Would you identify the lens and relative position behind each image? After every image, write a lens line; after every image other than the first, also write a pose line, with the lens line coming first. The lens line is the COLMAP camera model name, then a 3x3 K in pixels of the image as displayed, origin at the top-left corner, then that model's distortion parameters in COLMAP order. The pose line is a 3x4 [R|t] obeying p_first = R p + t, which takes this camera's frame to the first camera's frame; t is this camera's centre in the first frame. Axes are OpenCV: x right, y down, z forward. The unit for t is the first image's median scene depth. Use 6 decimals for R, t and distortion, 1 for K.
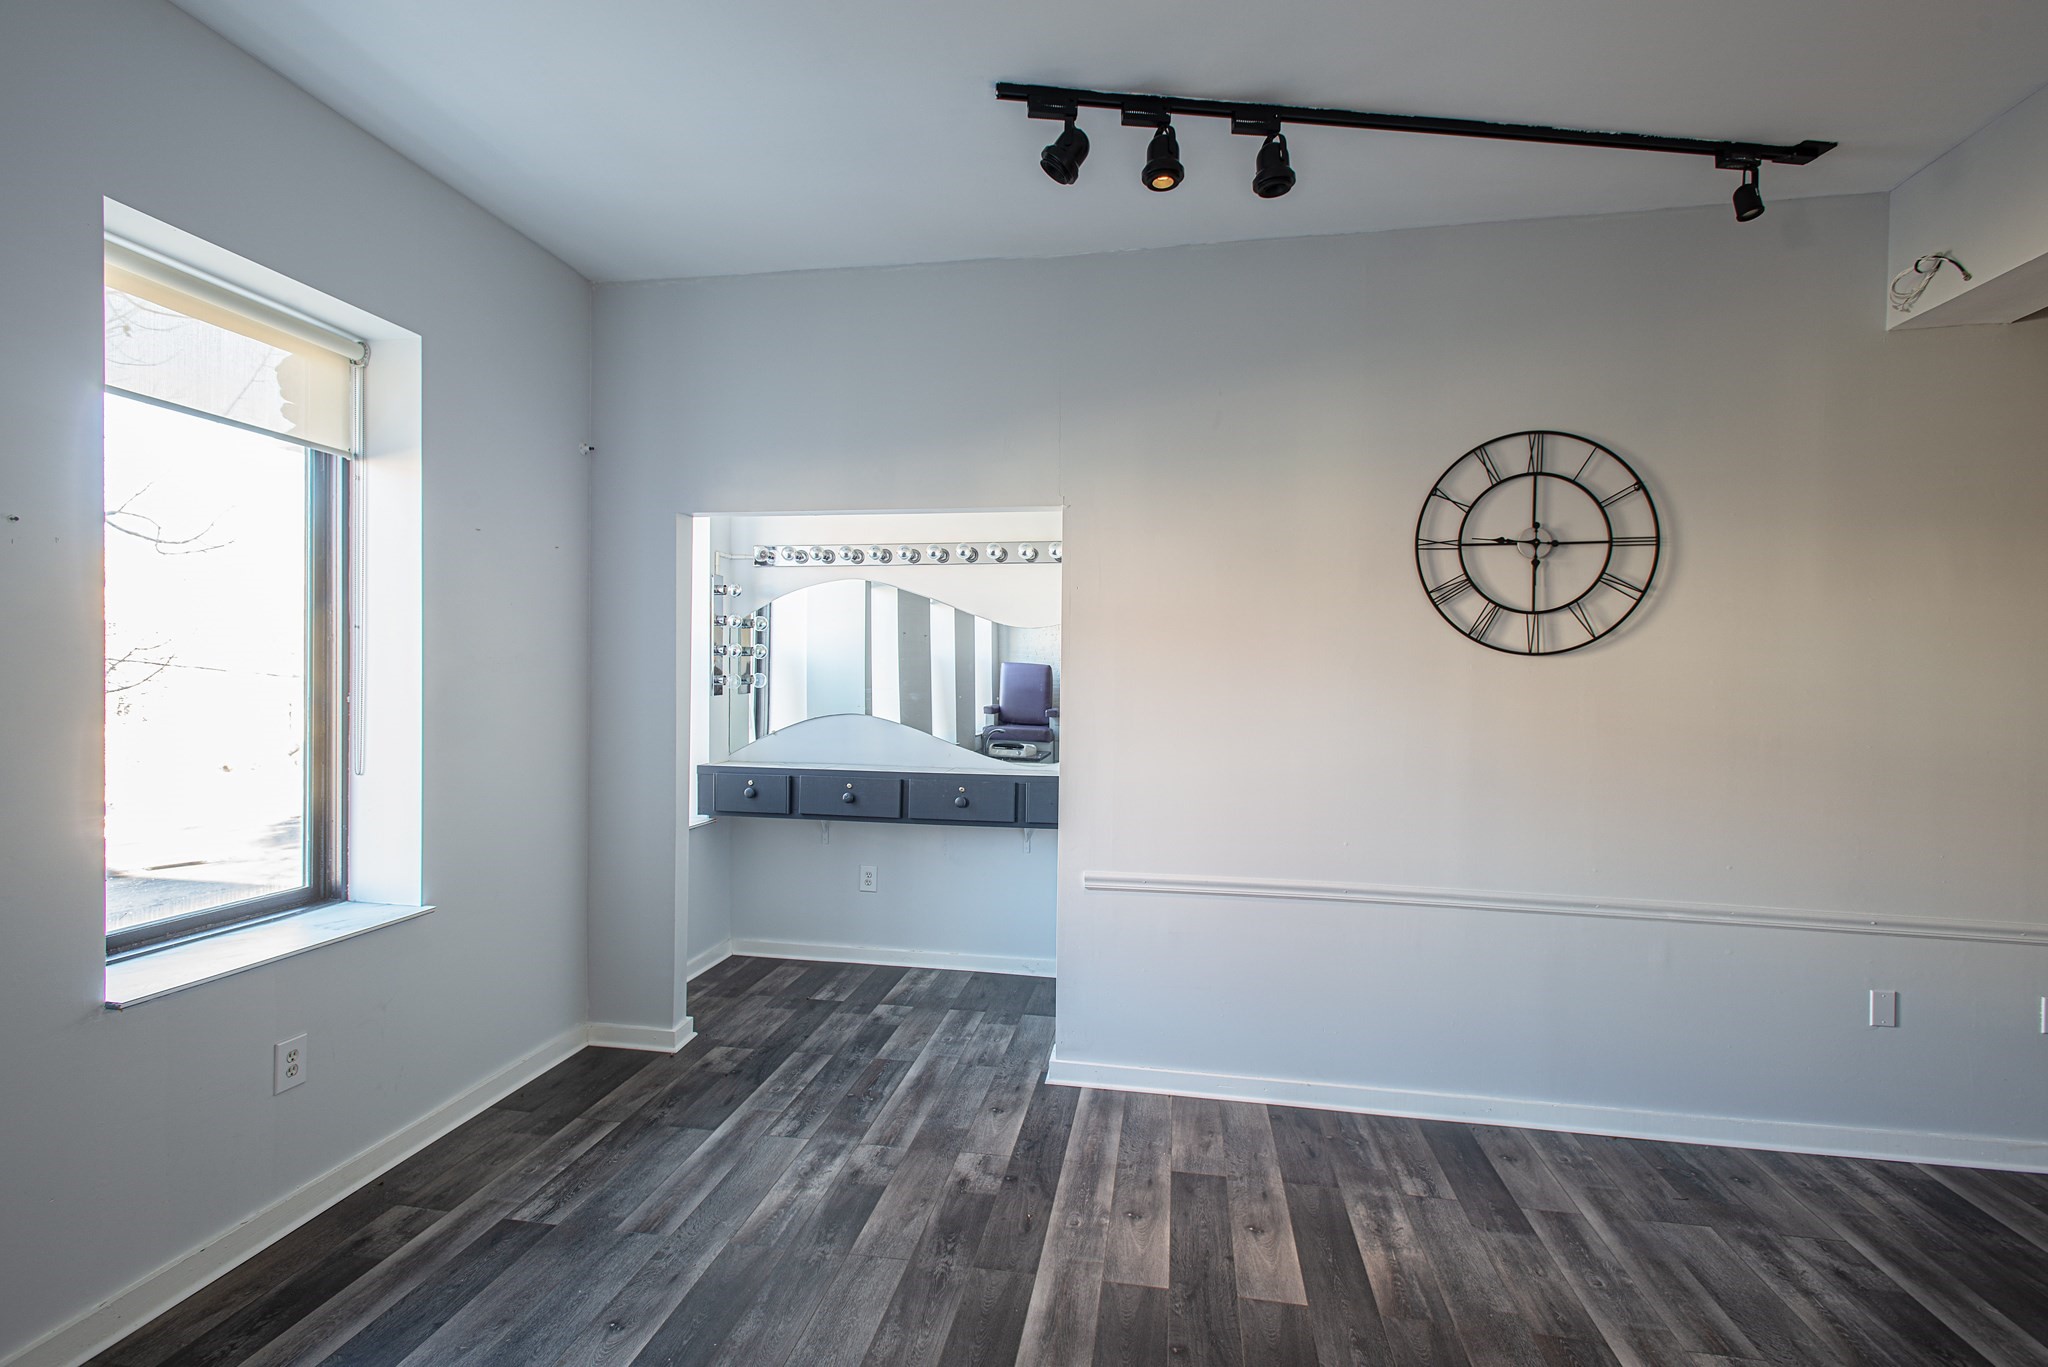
lens RADIAL K [[955.0, 0, 1022.1], [0, 955.0, 682.2], [0, 0, 1]] dist [0.000113, 0.000235]
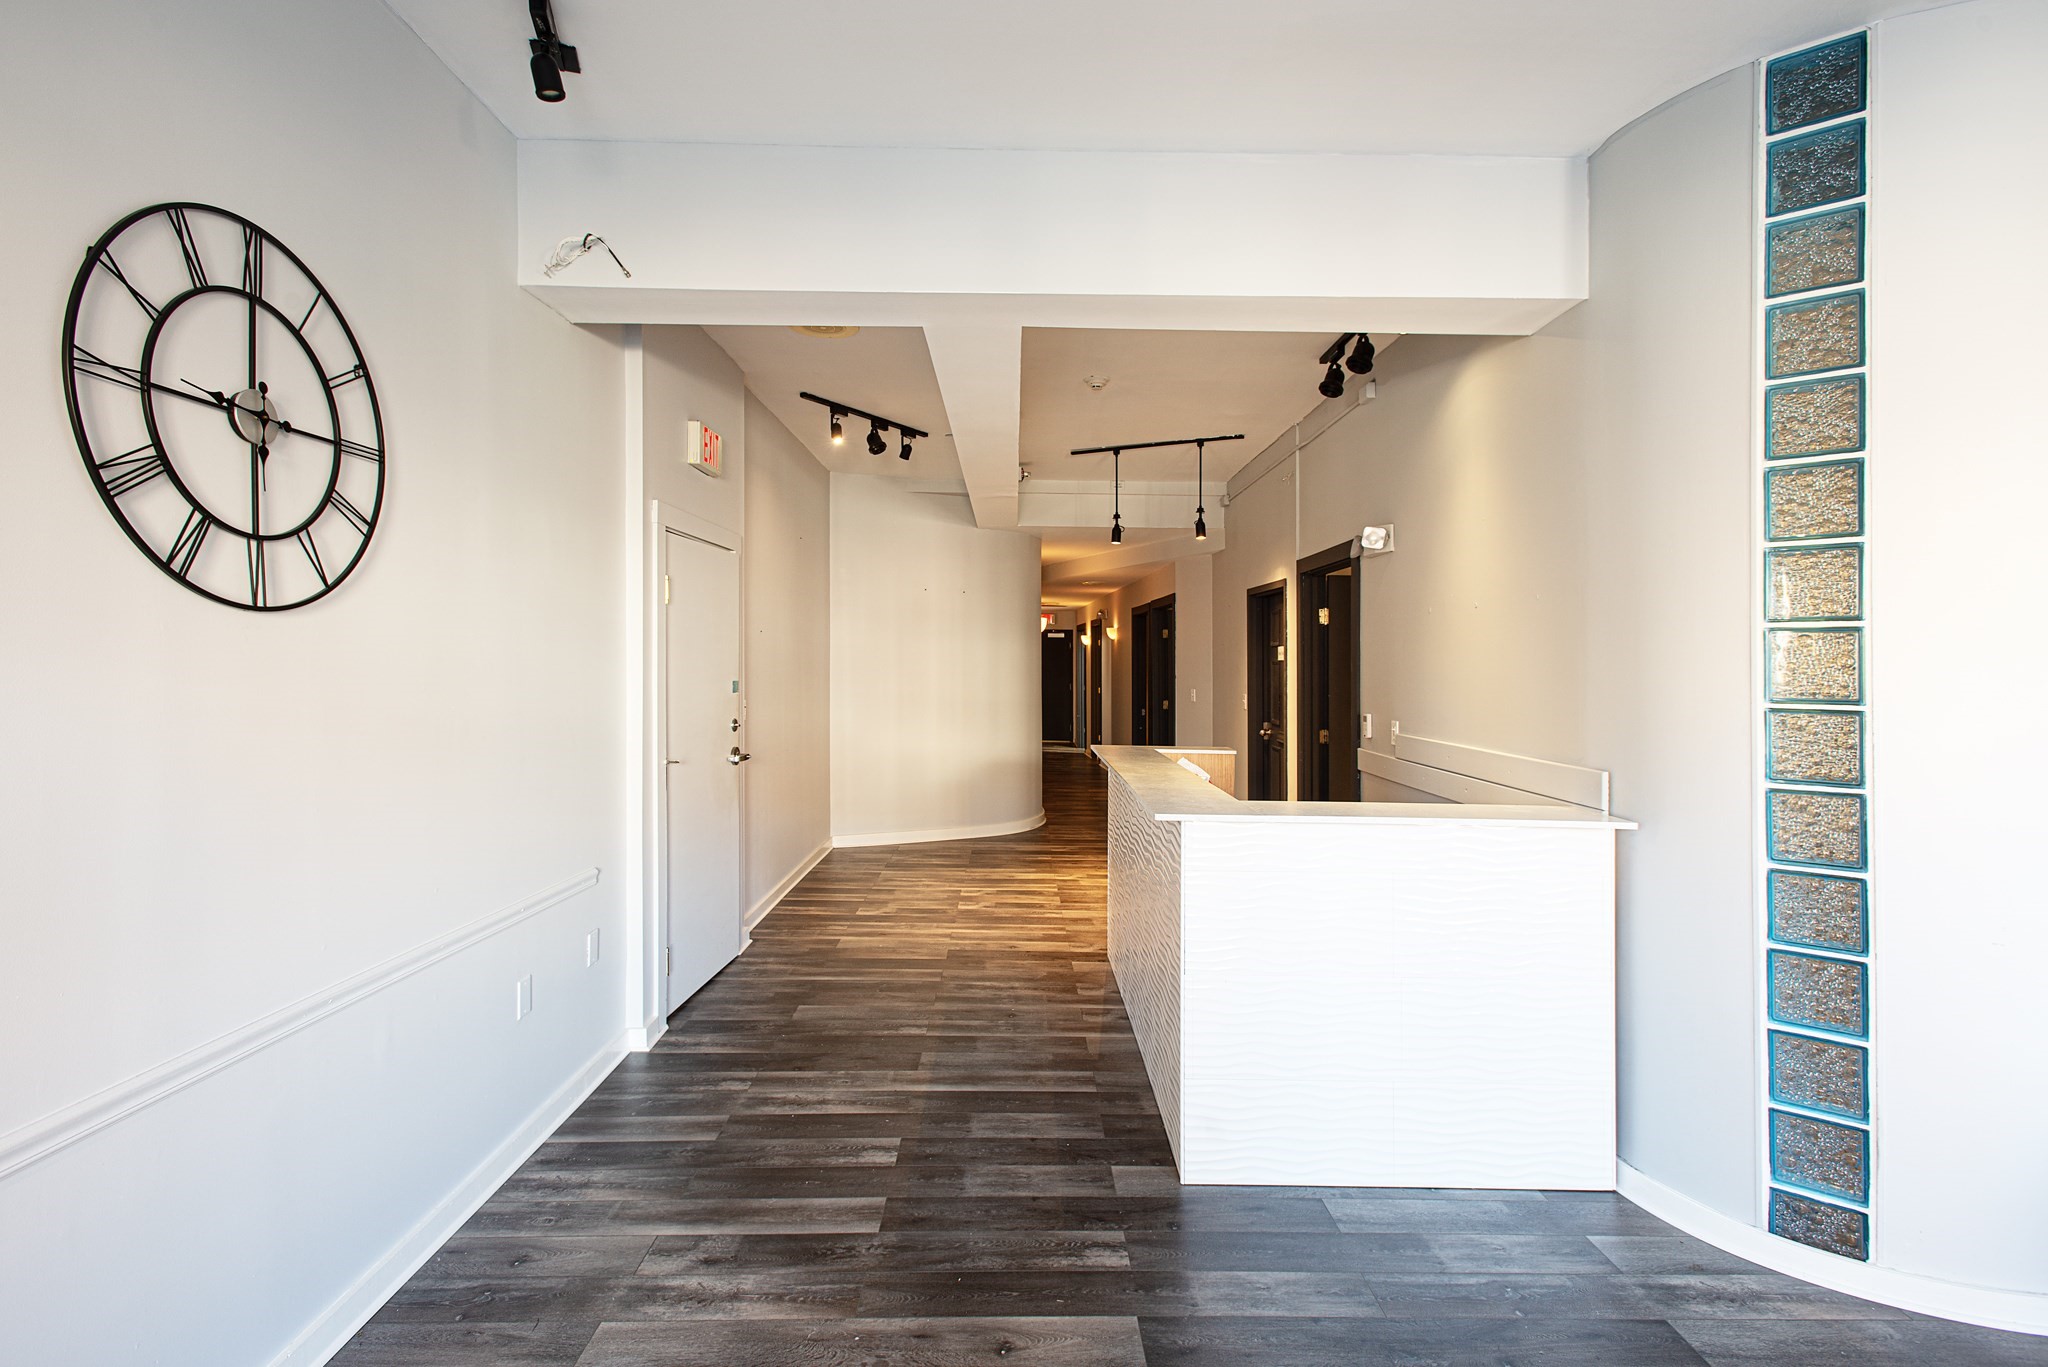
lens RADIAL K [[955.0, 0, 1049.7], [0, 955.0, 653.7], [0, 0, 1]] dist [0.000113, 0.000235]
pose [[-0.194053, -0.004313, 0.980981, -0.127430], [-0.007852, 0.999965, 0.002843, -0.007351], [-0.980960, -0.007151, -0.194081, 0.641148]]
